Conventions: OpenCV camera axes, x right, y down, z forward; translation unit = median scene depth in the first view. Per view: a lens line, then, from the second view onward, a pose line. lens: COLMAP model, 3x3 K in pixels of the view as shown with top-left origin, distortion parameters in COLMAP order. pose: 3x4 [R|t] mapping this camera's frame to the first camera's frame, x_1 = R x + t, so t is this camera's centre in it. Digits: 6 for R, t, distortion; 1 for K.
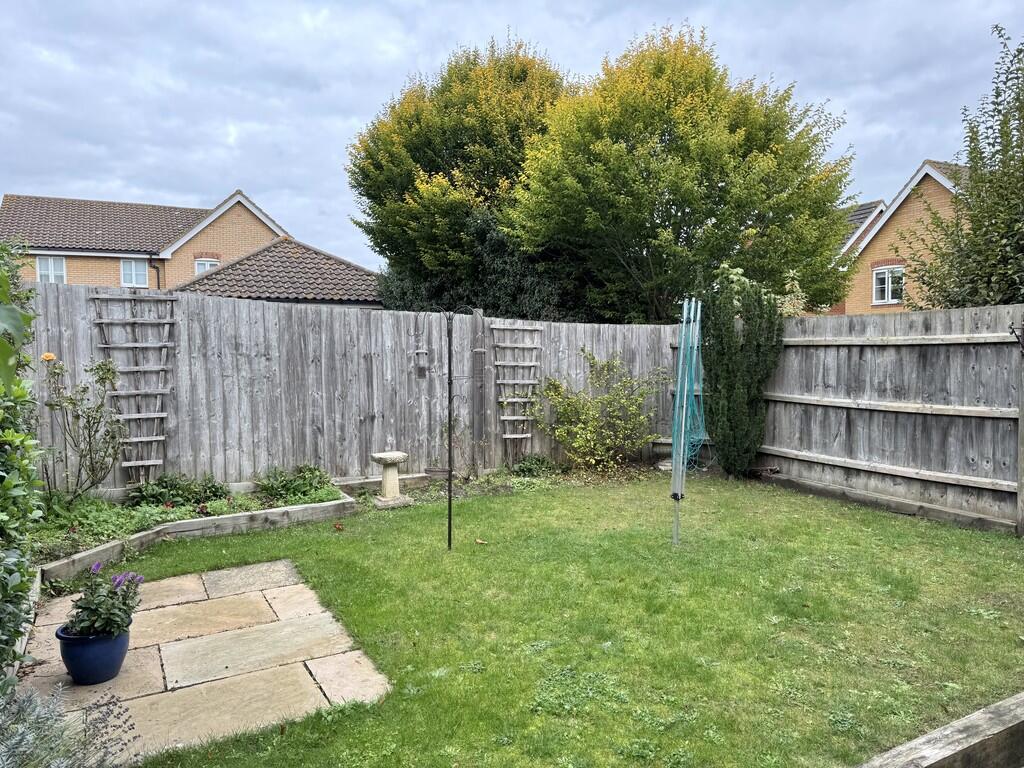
lens RADIAL K [[727.4, 0, 527.2], [0, 727.4, 386.3], [0, 0, 1]] dist [0.148229, -0.271254]
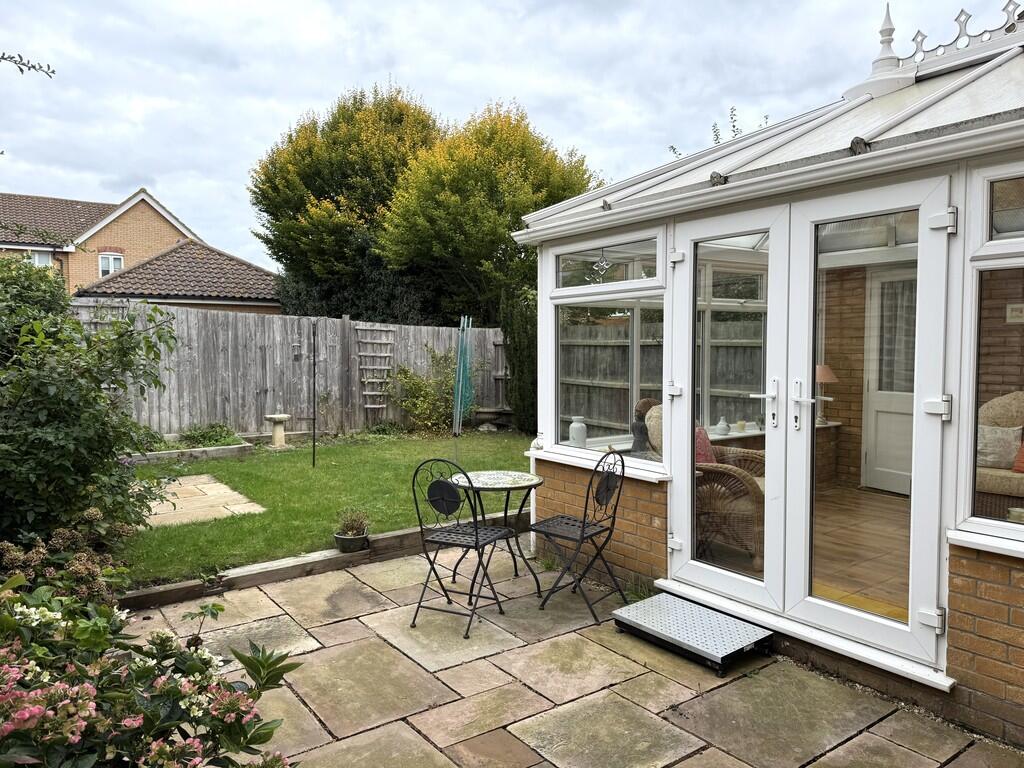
lens RADIAL K [[727.4, 0, 527.2], [0, 727.4, 386.3], [0, 0, 1]] dist [0.148229, -0.271254]
pose [[0.992617, 0.007437, 0.121064, 0.108059], [-0.008355, 0.999940, 0.007075, 0.018091], [-0.121005, -0.008034, 0.992619, -0.439554]]
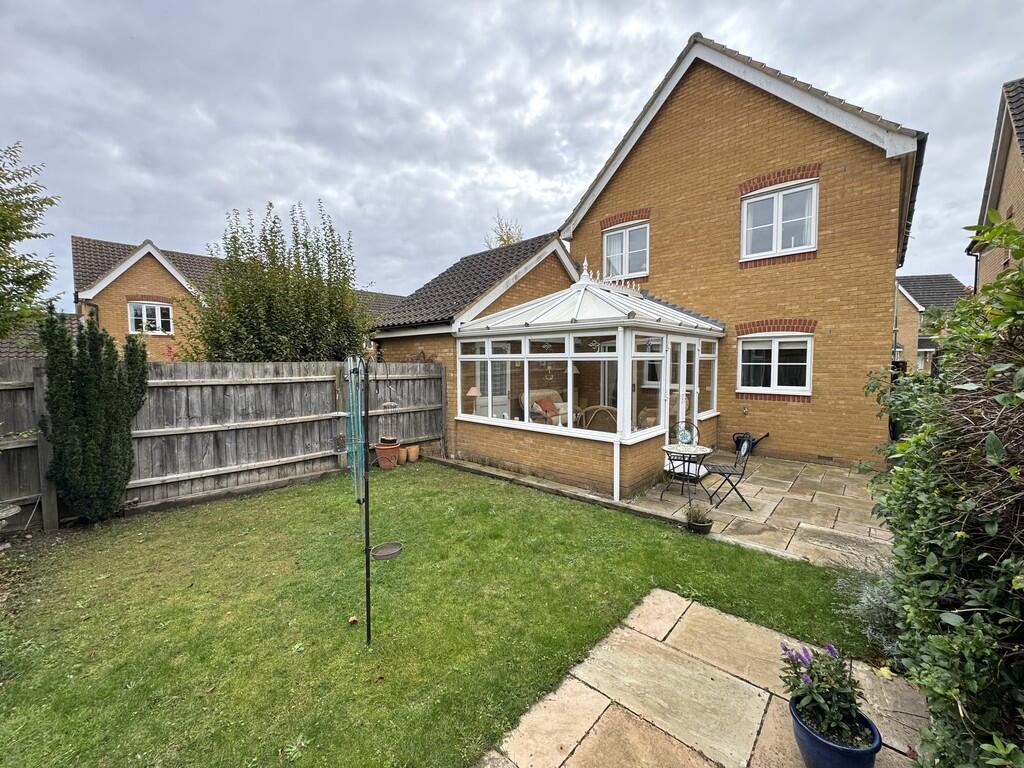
lens RADIAL K [[407.4, 0, 510.1], [0, 407.4, 381.0], [0, 0, 1]] dist [-0.003608, -0.000027]
pose [[-0.312878, -0.028487, 0.949366, -0.389420], [0.054255, 0.997382, 0.047809, -0.061048], [-0.948242, 0.066466, -0.310513, 0.633971]]
